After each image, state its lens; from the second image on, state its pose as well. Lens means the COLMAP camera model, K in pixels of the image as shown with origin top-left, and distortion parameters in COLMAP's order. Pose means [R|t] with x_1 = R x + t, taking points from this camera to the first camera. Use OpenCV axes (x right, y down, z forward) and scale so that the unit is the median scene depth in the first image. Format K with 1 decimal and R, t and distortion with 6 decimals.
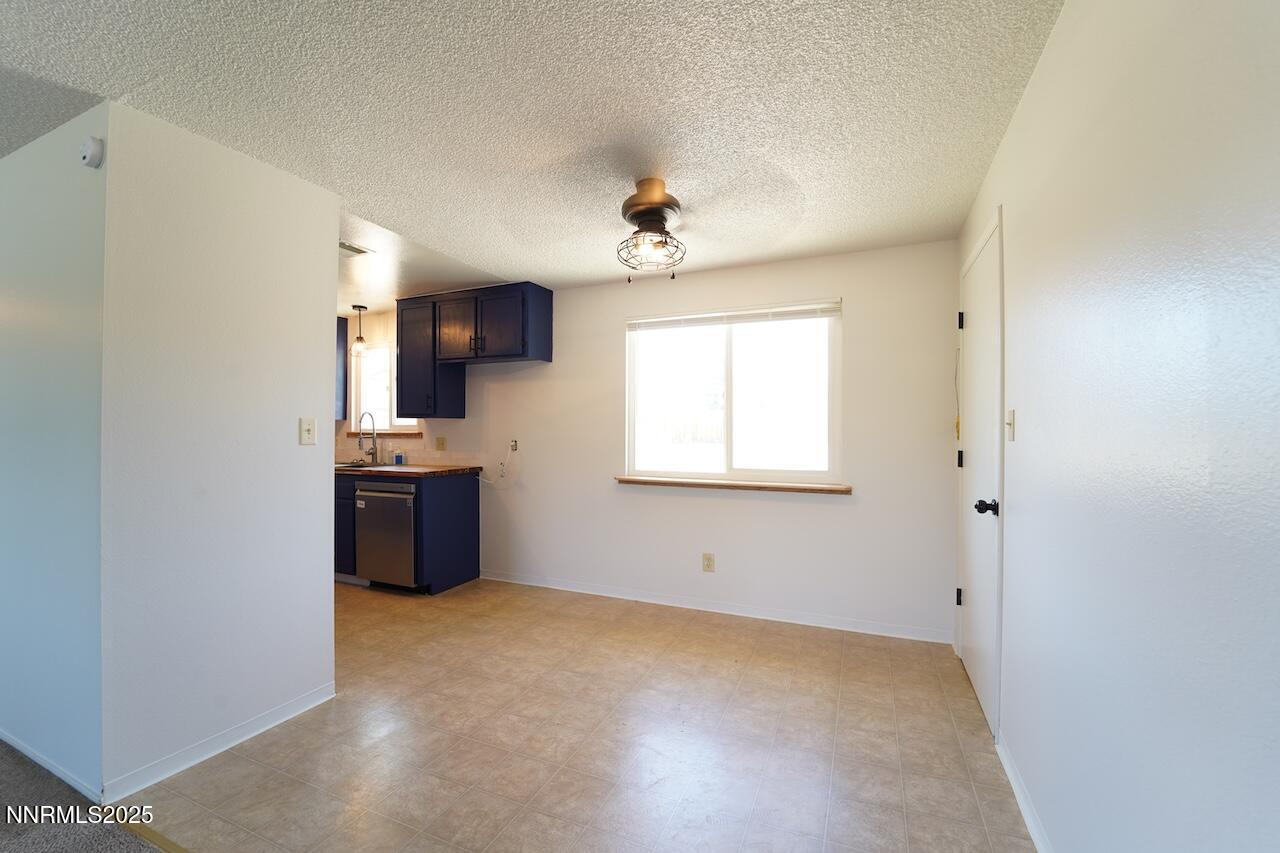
lens RADIAL K [[525.2, 0, 636.1], [0, 525.2, 433.4], [0, 0, 1]] dist [-0.027124, 0.004003]
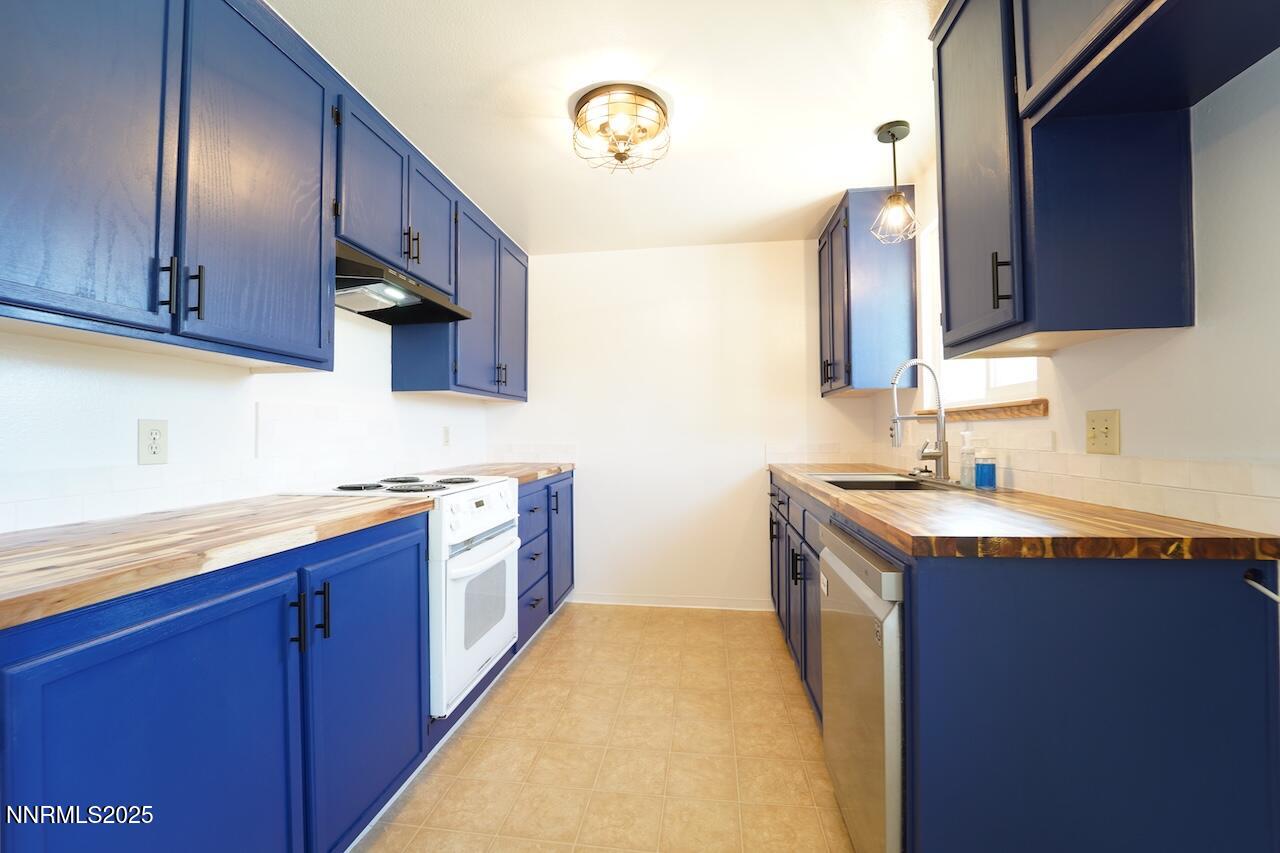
lens RADIAL K [[525.2, 0, 634.9], [0, 525.2, 427.0], [0, 0, 1]] dist [-0.027124, 0.004003]
pose [[0.268339, -0.018010, -0.963156, -0.161503], [0.008173, 0.999832, -0.016419, 0.019598], [0.963290, -0.003465, 0.268441, 0.658799]]
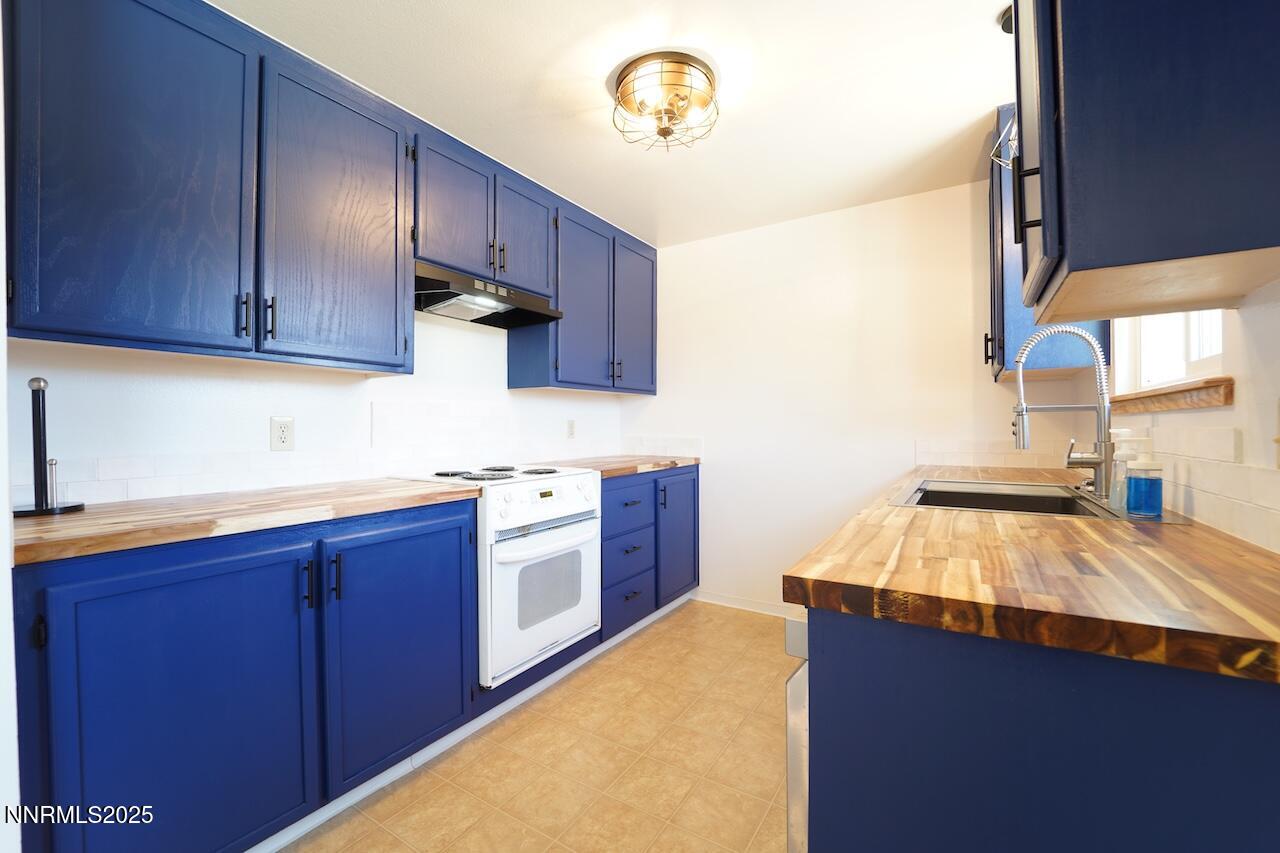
lens RADIAL K [[525.2, 0, 635.0], [0, 525.2, 426.3], [0, 0, 1]] dist [-0.027124, 0.004003]
pose [[-0.156113, -0.003390, -0.987733, -0.175276], [0.002969, 0.999988, -0.003901, 0.017789], [0.987735, -0.003542, -0.156101, 0.801957]]
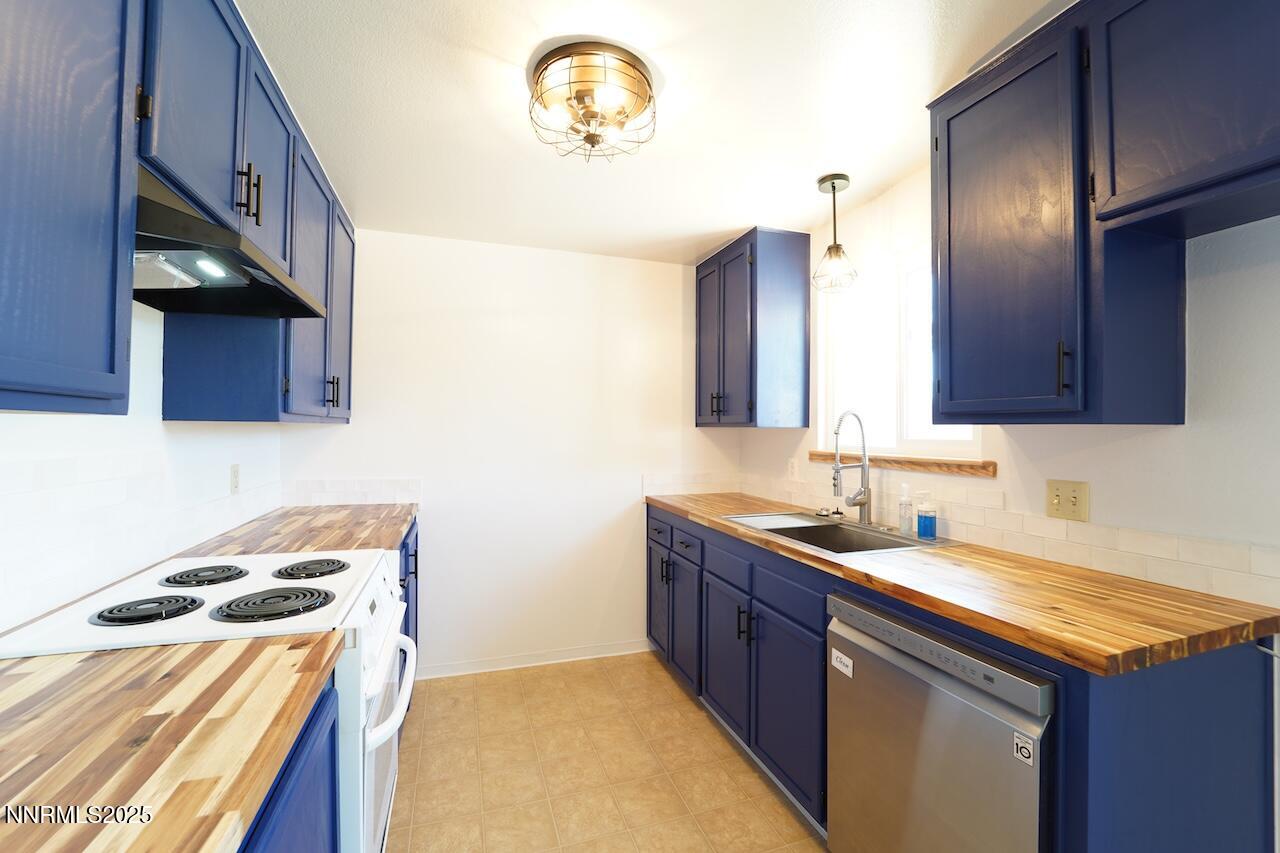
lens RADIAL K [[525.2, 0, 637.0], [0, 525.2, 425.7], [0, 0, 1]] dist [-0.027124, 0.004003]
pose [[0.674088, -0.006976, -0.738618, -0.308507], [-0.003559, 0.999913, -0.012692, -0.022026], [0.738642, 0.011184, 0.674005, 0.562585]]
